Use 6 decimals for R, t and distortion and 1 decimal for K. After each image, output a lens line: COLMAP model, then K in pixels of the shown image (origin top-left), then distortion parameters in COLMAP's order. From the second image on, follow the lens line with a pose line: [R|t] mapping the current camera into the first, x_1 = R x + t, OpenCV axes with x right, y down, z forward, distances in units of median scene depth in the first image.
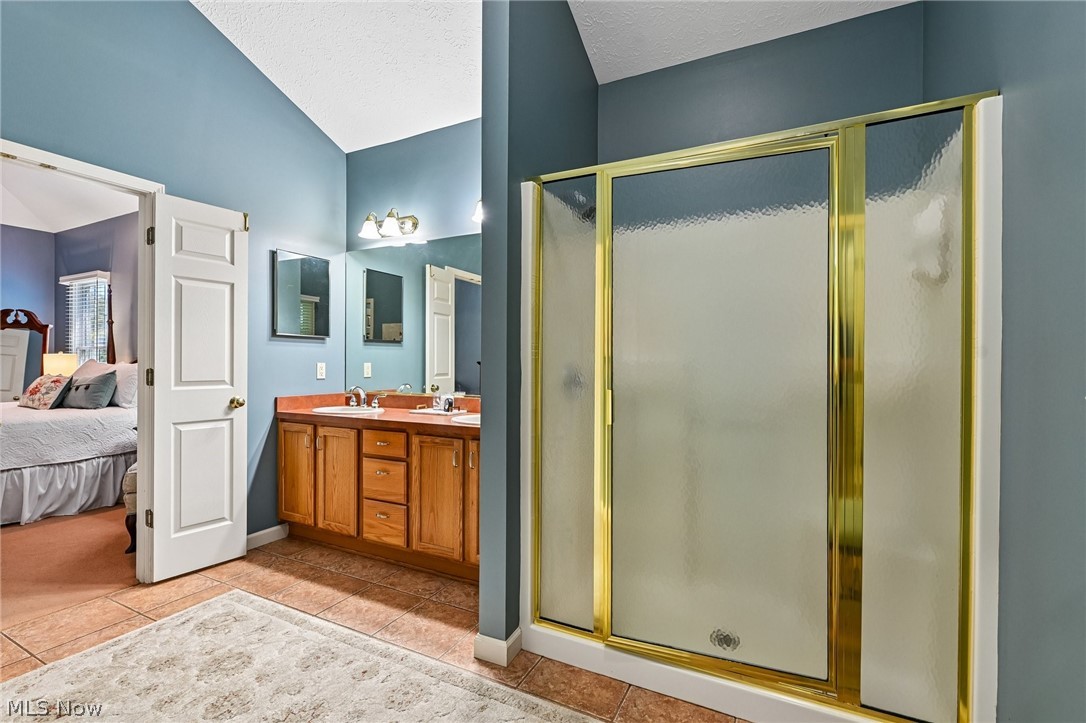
lens RADIAL K [[478.1, 0, 537.9], [0, 478.1, 362.2], [0, 0, 1]] dist [-0.001078, -0.001996]
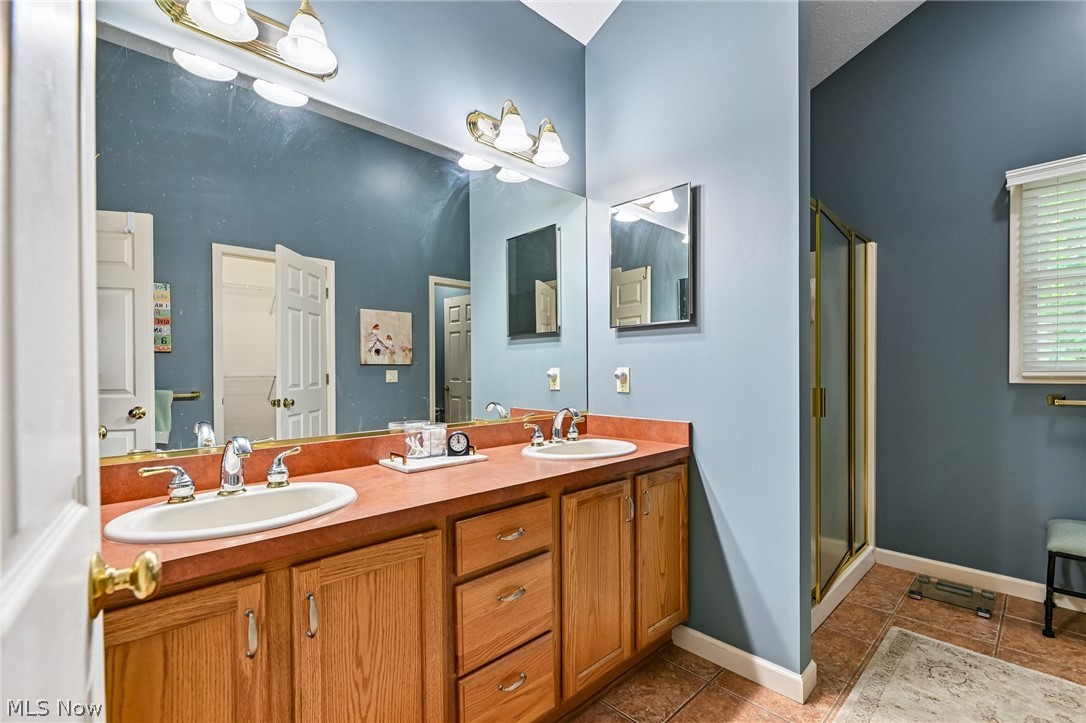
lens RADIAL K [[478.1, 0, 554.0], [0, 478.1, 375.2], [0, 0, 1]] dist [-0.001078, -0.001996]
pose [[0.338836, -0.018913, 0.940655, -0.743033], [0.007778, 0.999820, 0.017300, 0.001998], [-0.940813, 0.001455, 0.338922, 0.779971]]
